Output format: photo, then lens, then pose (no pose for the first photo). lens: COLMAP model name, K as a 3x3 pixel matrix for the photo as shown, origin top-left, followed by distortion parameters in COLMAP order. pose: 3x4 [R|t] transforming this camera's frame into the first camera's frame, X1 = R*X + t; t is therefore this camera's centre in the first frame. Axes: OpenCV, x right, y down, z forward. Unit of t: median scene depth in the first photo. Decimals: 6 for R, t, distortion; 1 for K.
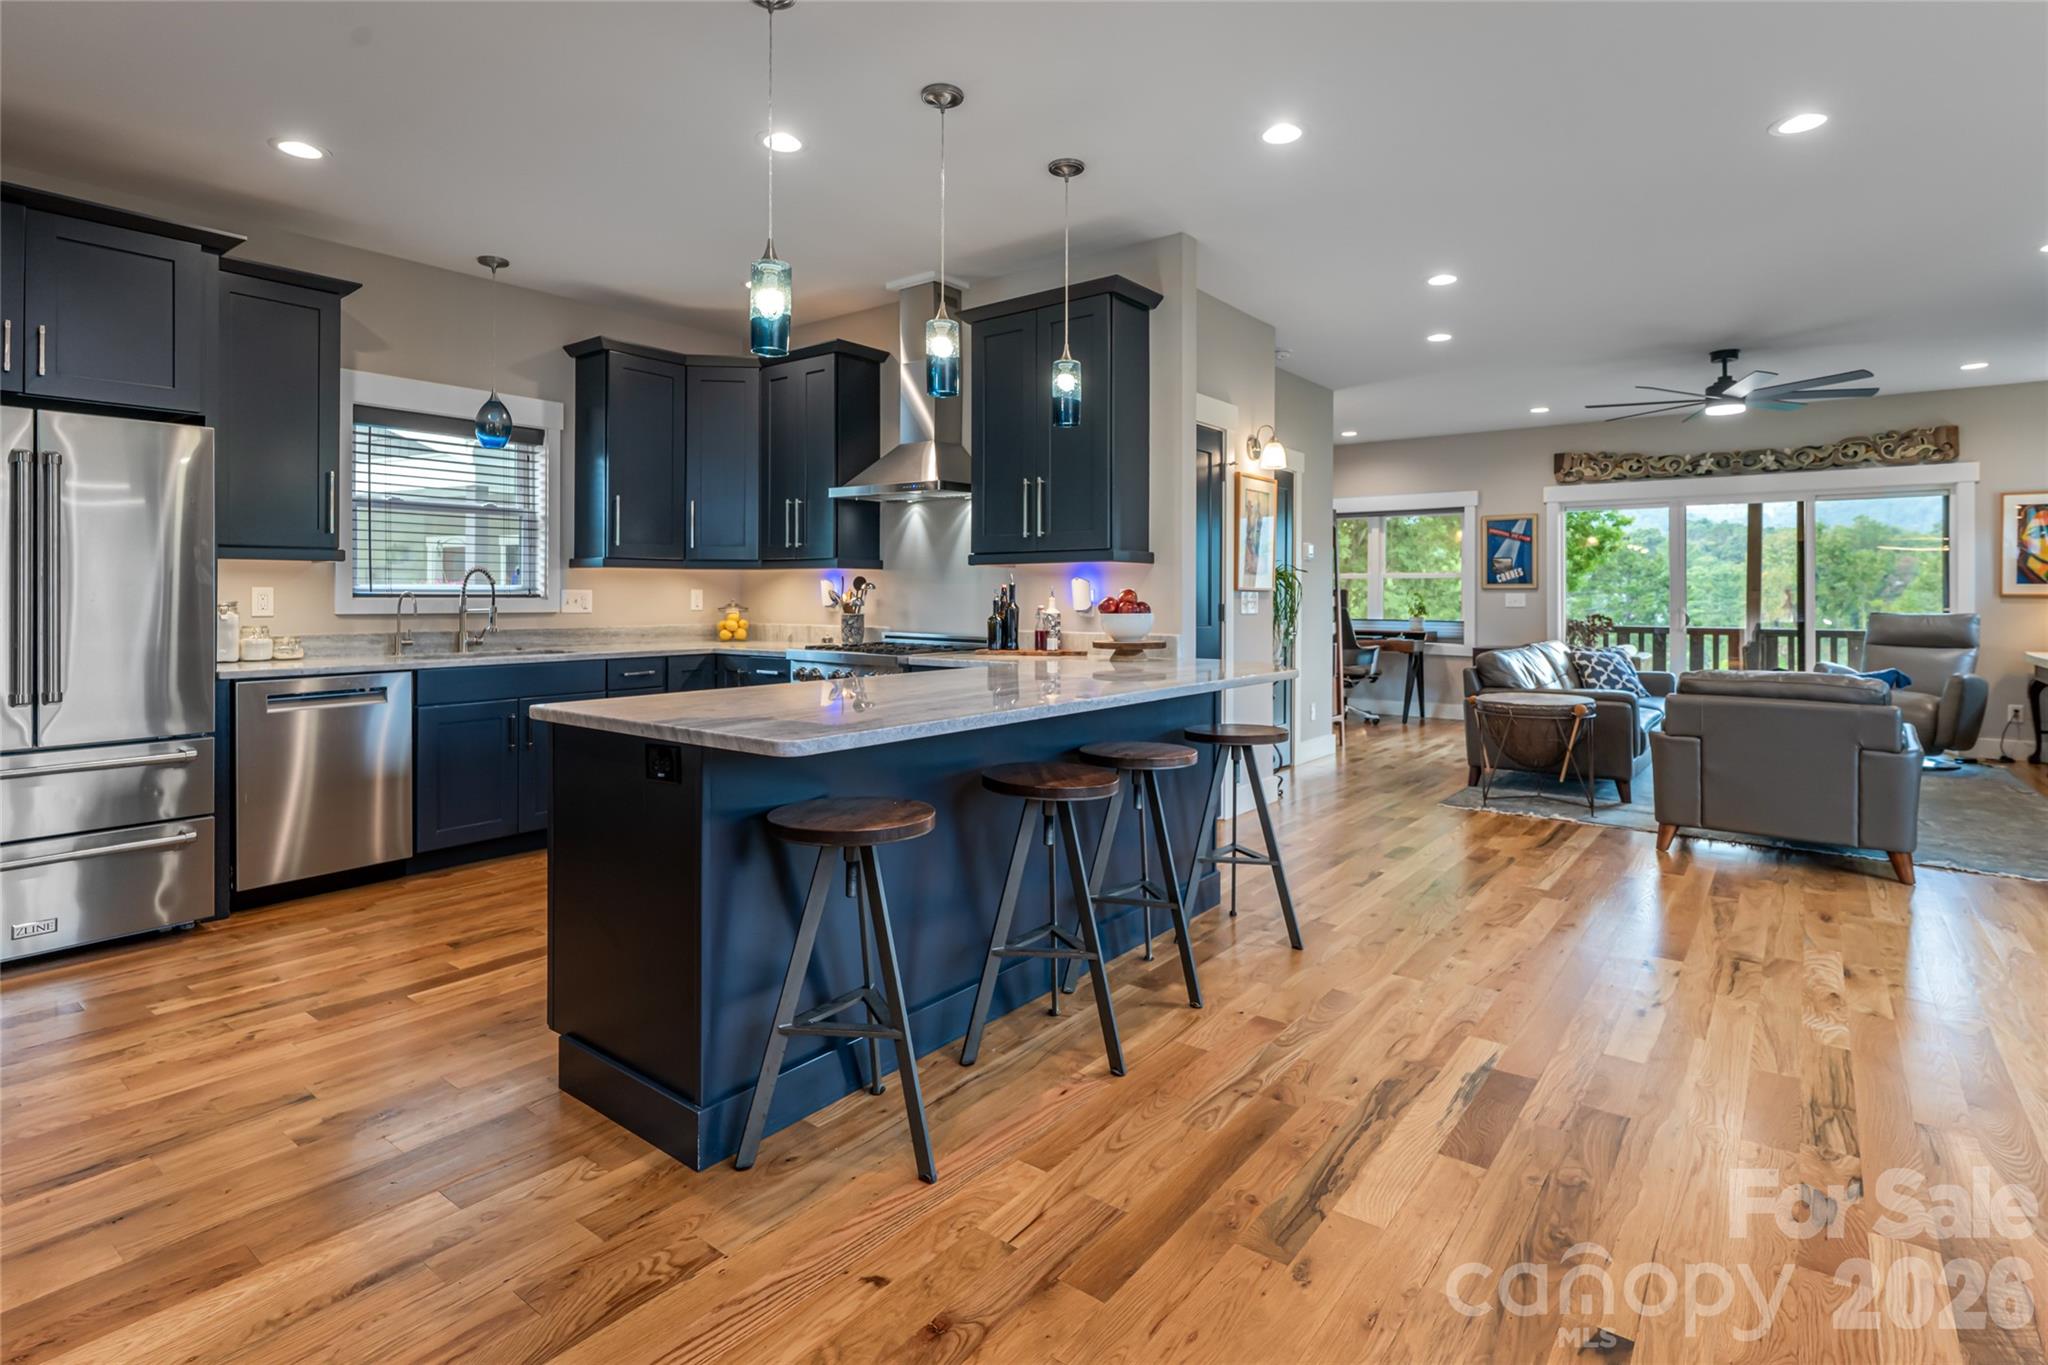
lens RADIAL K [[1015.5, 0, 983.5], [0, 1015.5, 599.1], [0, 0, 1]] dist [-0.003162, -0.000344]
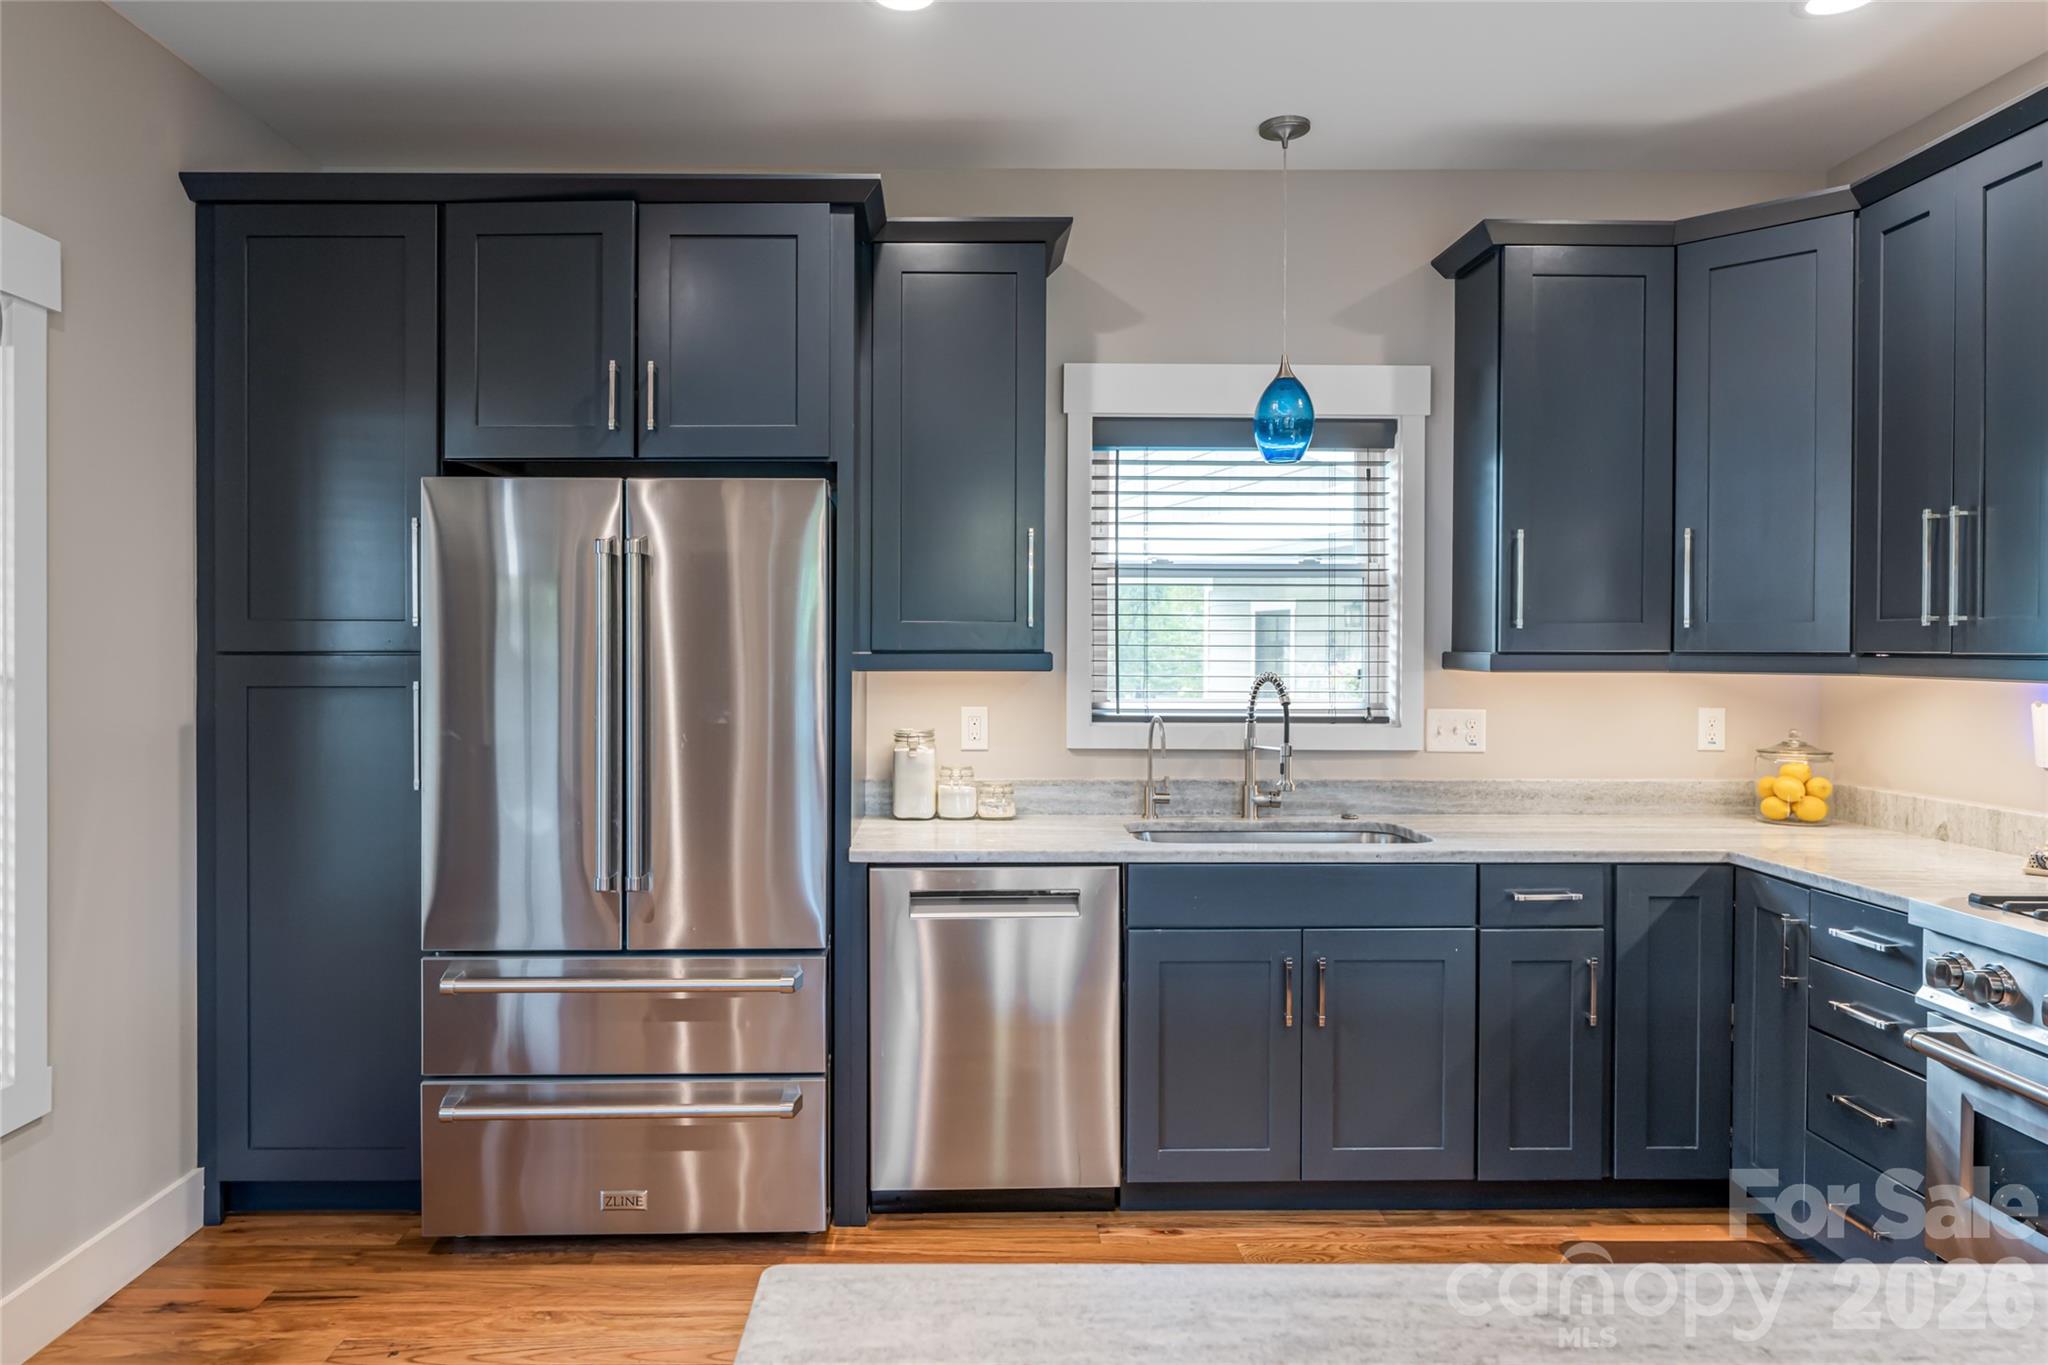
lens RADIAL K [[1246.0, 0, 1018.7], [0, 1246.0, 664.0], [0, 0, 1]] dist [-0.000279, 0.001039]
pose [[0.650685, 0.010048, -0.759281, -0.054067], [-0.001082, 0.999924, 0.012305, -0.044977], [0.759347, -0.007185, 0.650646, 0.430120]]
